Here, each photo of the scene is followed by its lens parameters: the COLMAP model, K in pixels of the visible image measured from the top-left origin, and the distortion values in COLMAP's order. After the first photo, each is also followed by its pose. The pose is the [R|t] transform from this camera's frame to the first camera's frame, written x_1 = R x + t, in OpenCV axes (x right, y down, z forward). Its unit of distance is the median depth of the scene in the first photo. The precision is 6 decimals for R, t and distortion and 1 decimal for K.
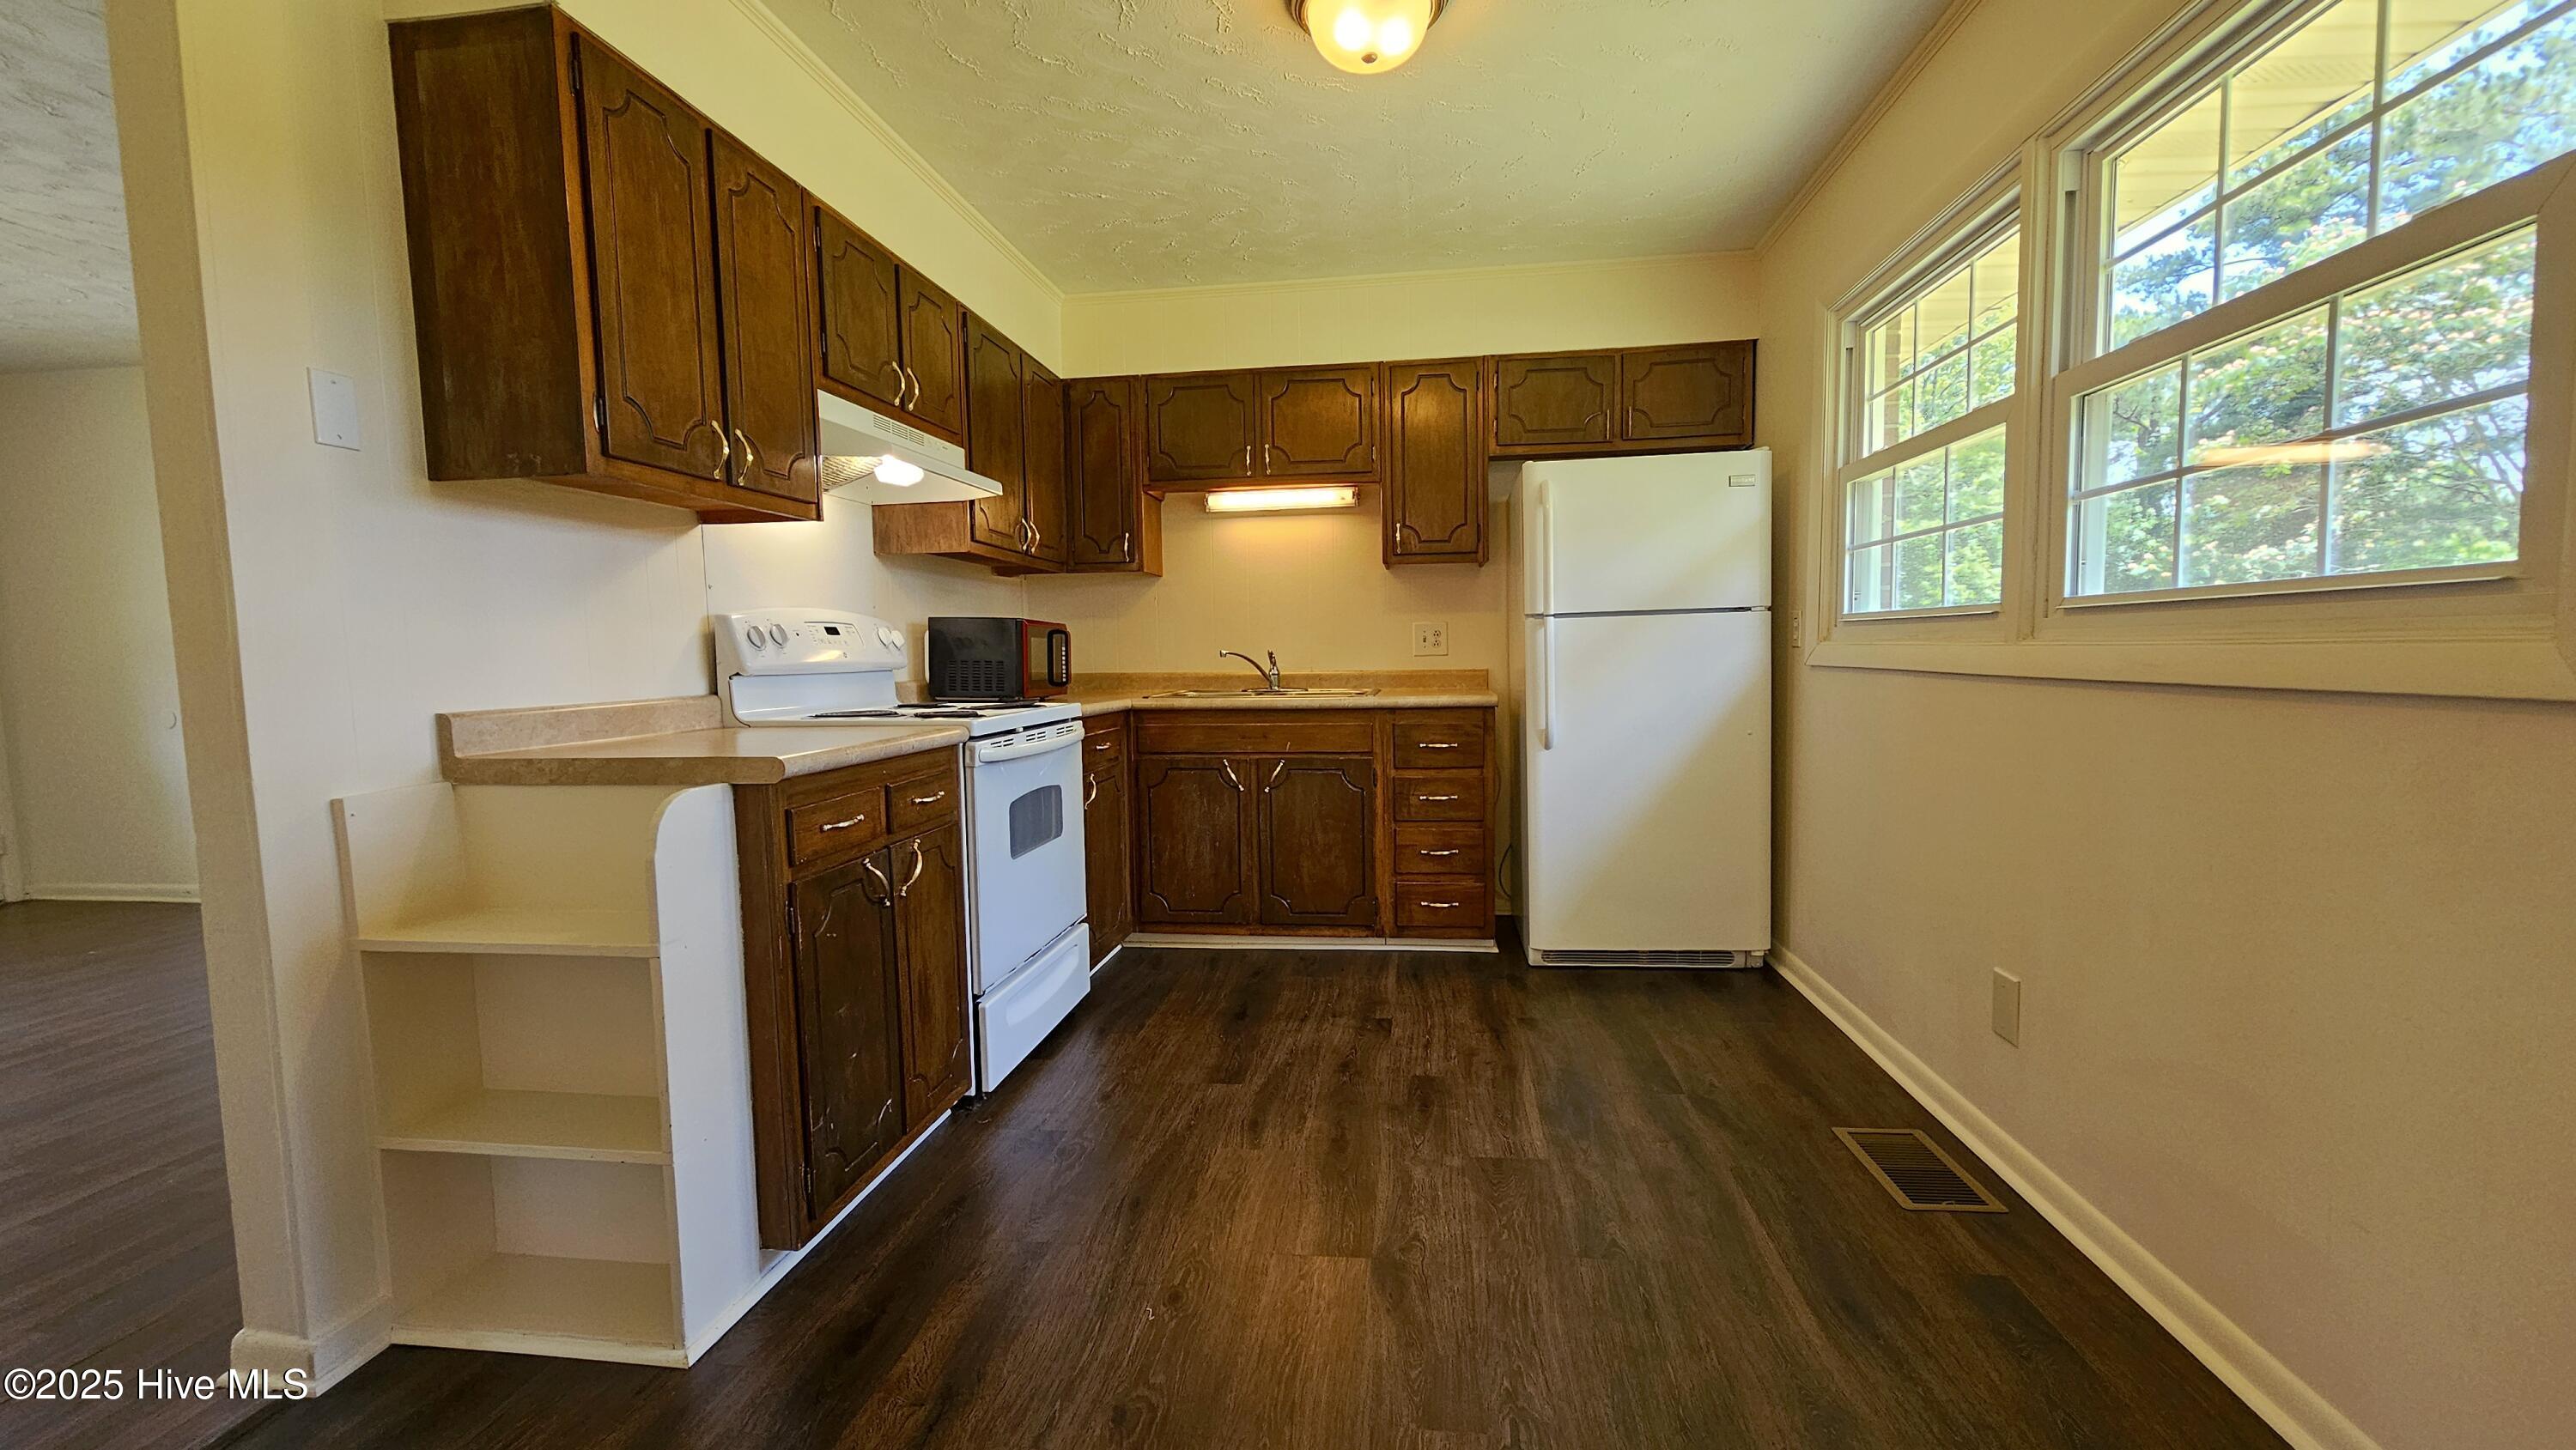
lens RADIAL K [[1050.7, 0, 1282.4], [0, 1050.7, 740.0], [0, 0, 1]] dist [-0.001433, -0.000310]
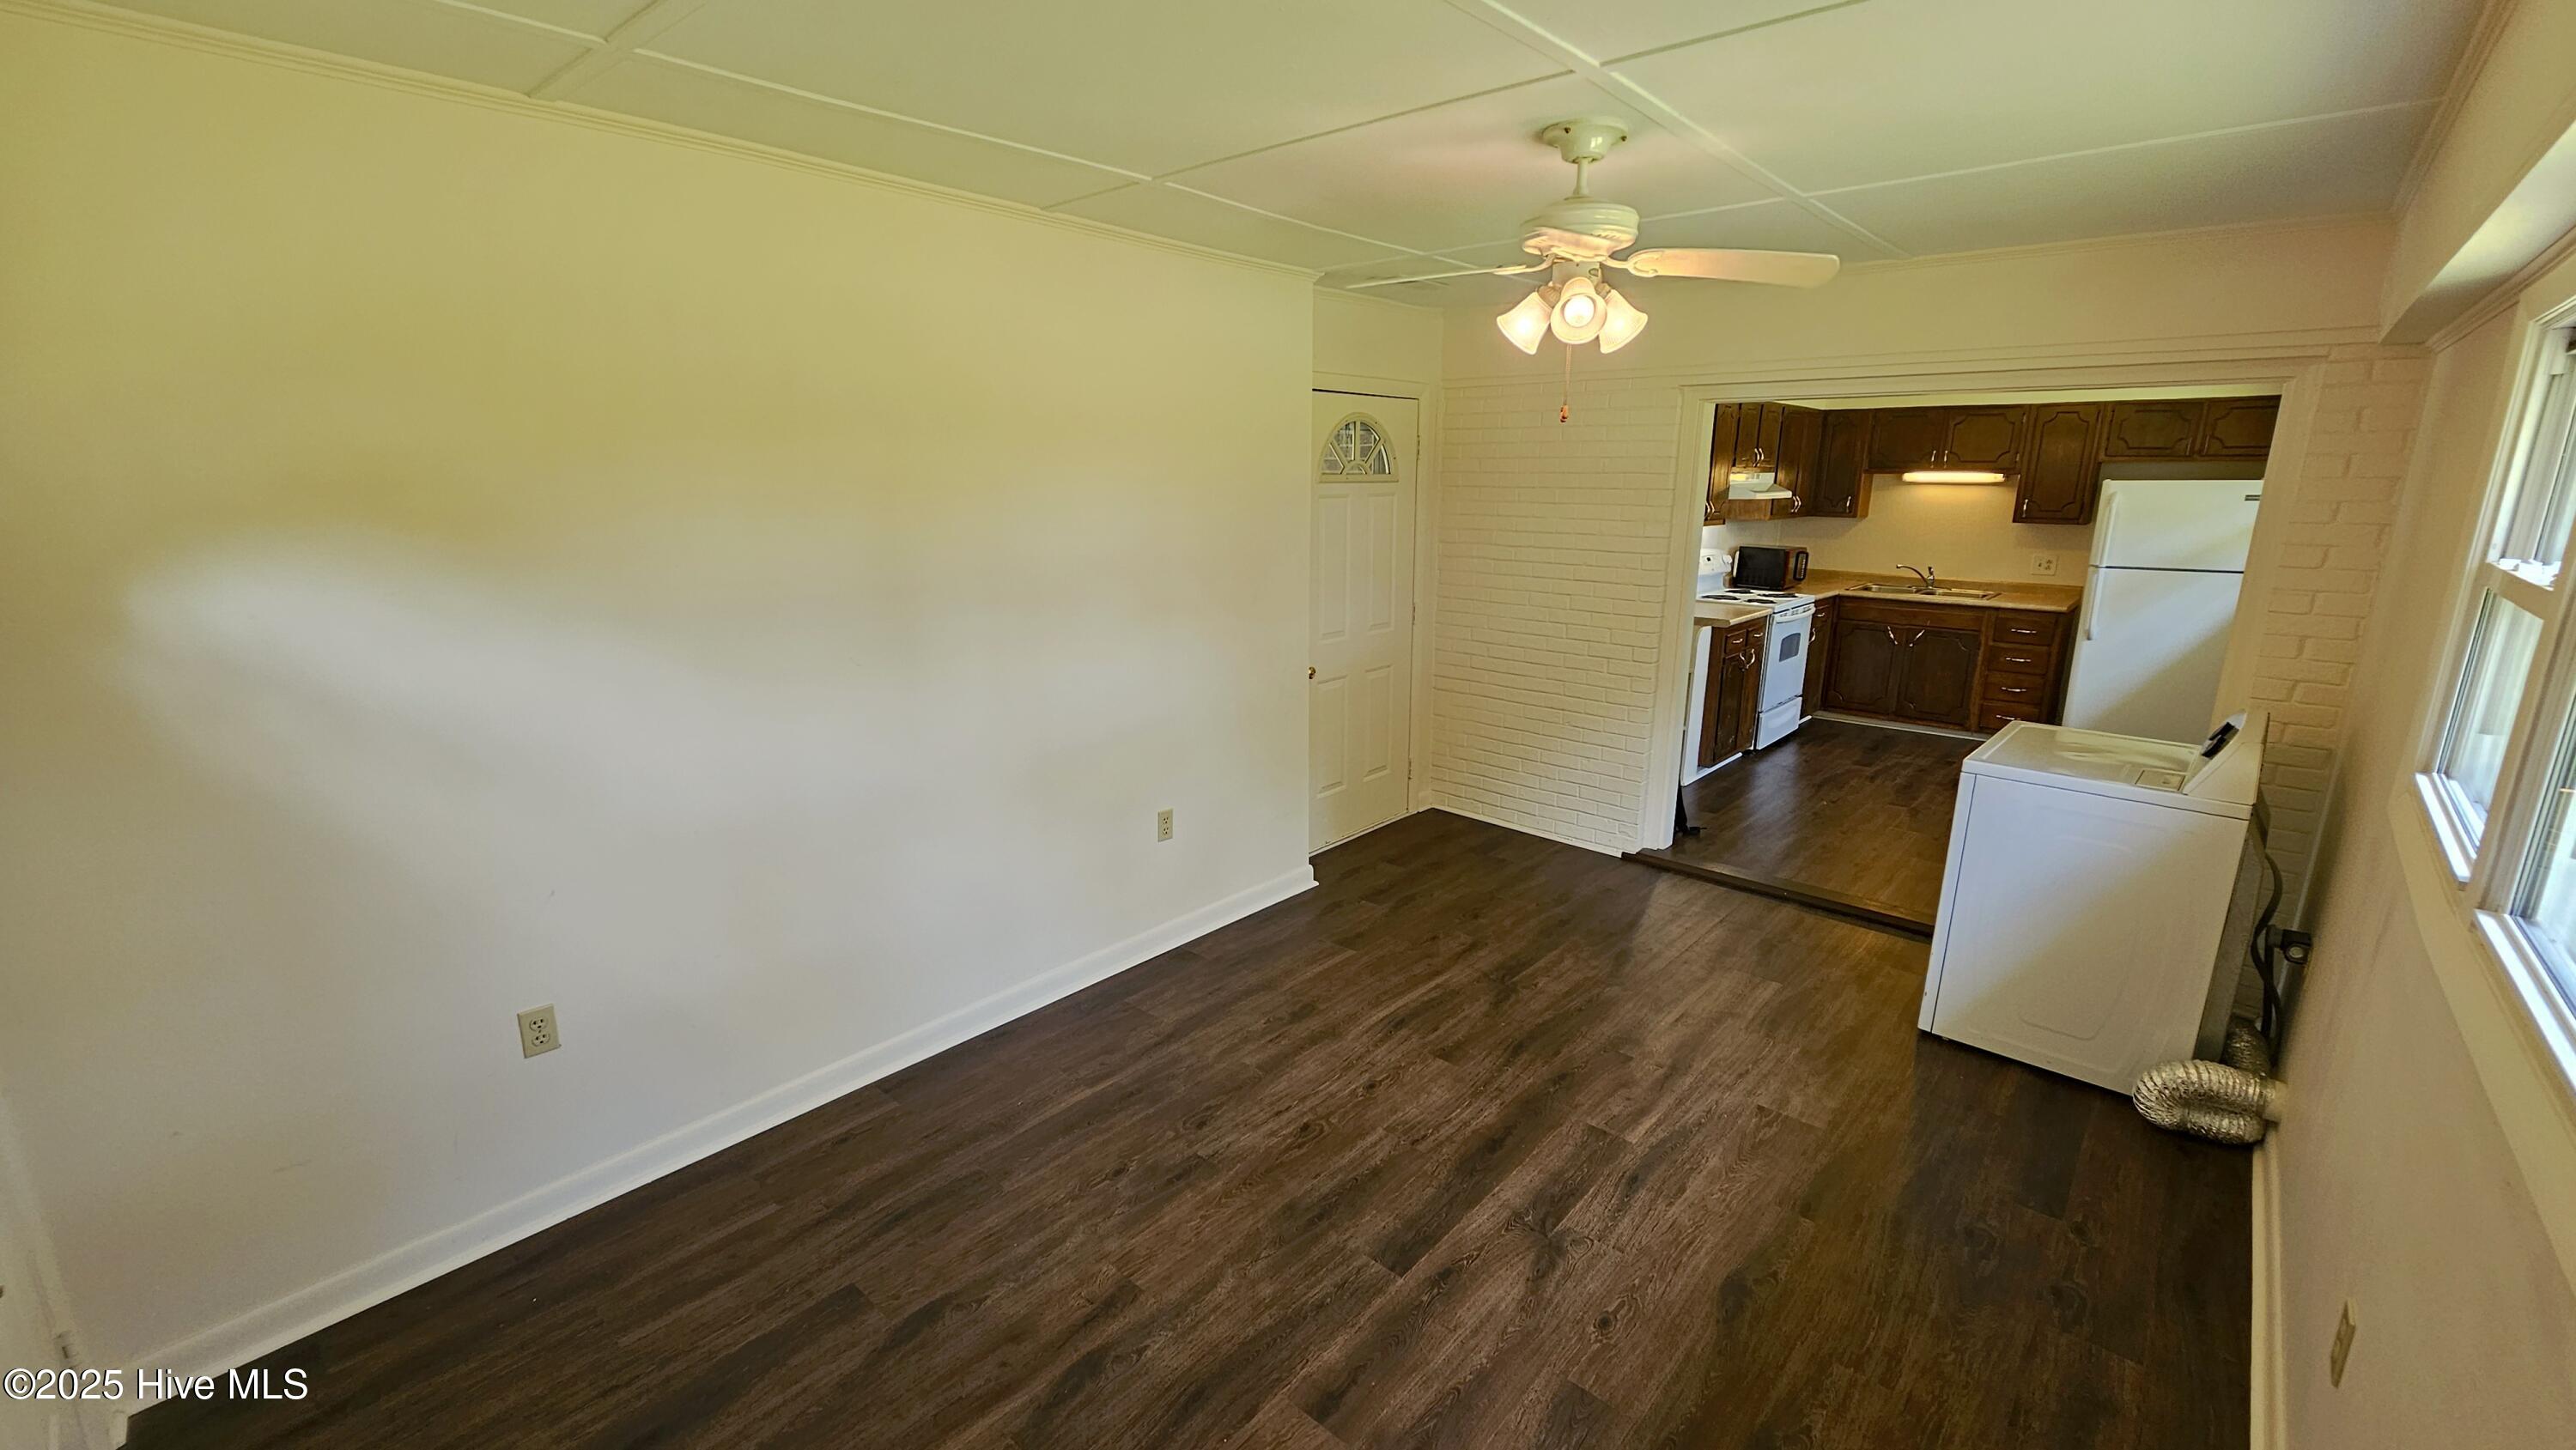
lens RADIAL K [[1055.6, 0, 1281.4], [0, 1055.6, 729.1], [0, 0, 1]] dist [-0.000078, -0.000285]
pose [[0.826734, 0.155124, -0.540784, 0.118860], [-0.065454, 0.981228, 0.181402, -0.088717], [0.558773, -0.114574, 0.821368, -1.448094]]
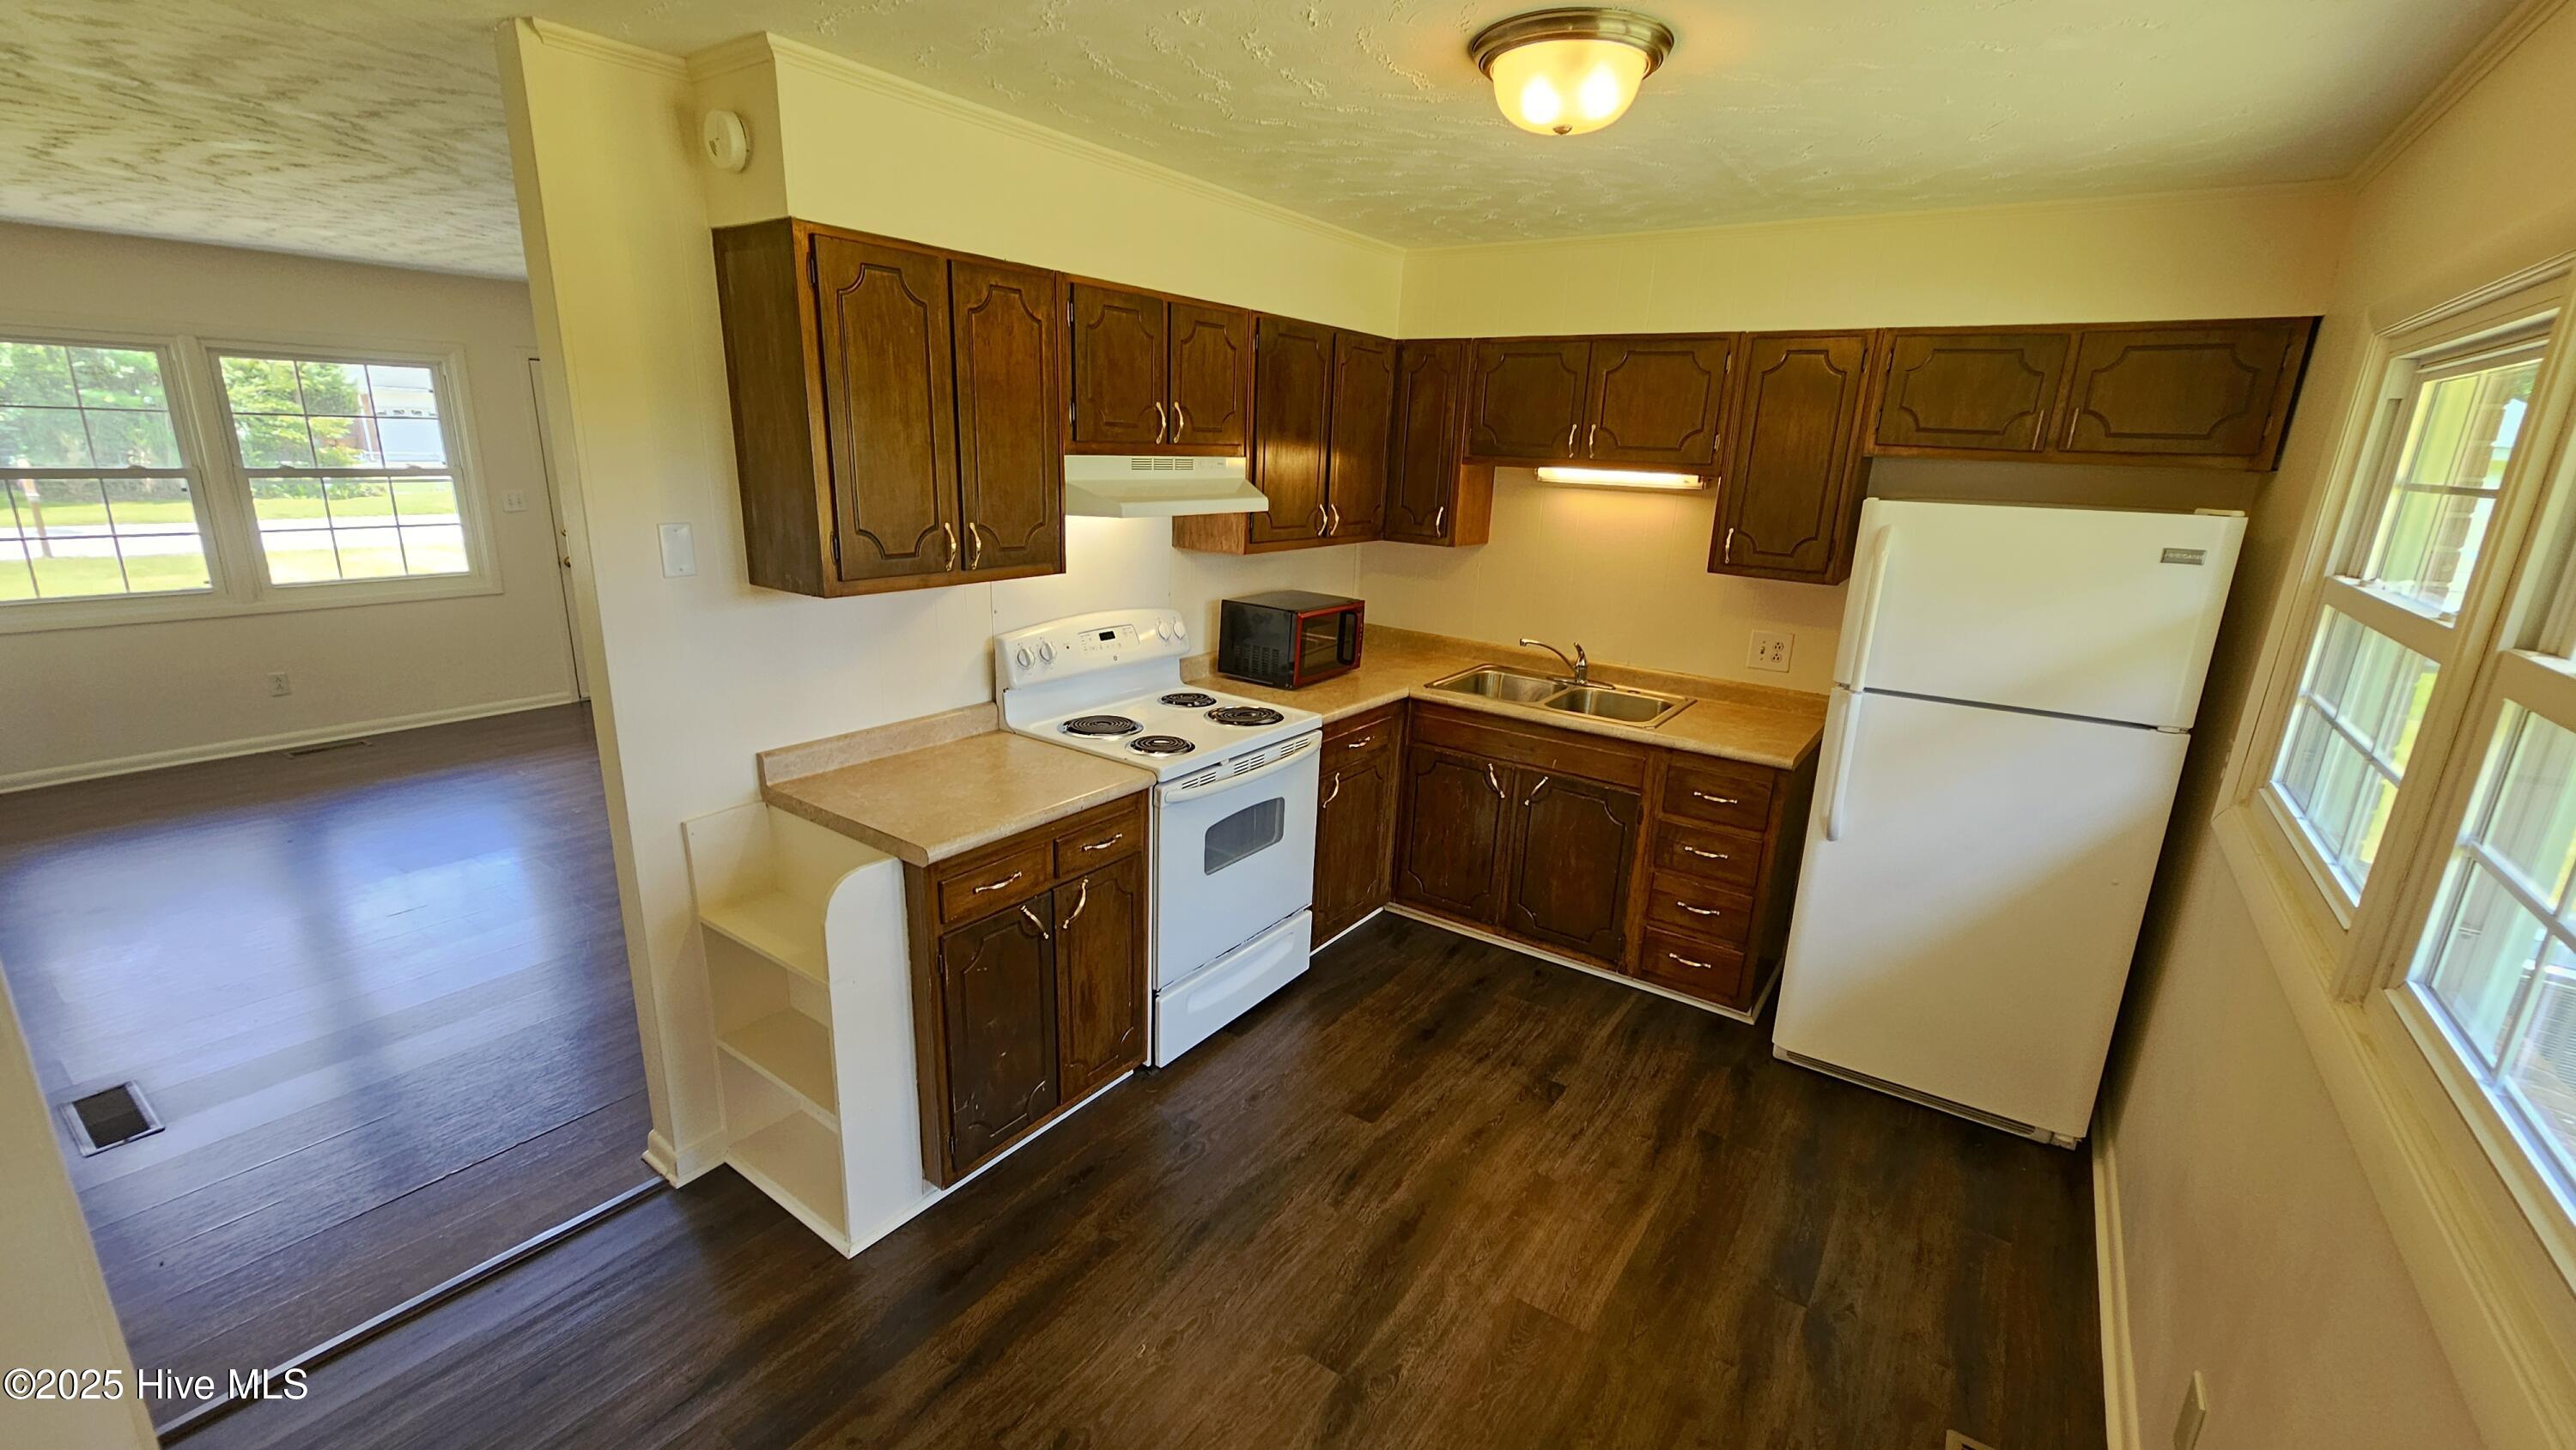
lens RADIAL K [[1050.7, 0, 1282.4], [0, 1050.7, 740.0], [0, 0, 1]] dist [-0.001433, -0.000310]
pose [[0.884769, 0.176053, -0.431496, 0.234598], [-0.091450, 0.973485, 0.209673, -0.231596], [0.456969, -0.146052, 0.877410, 0.061560]]
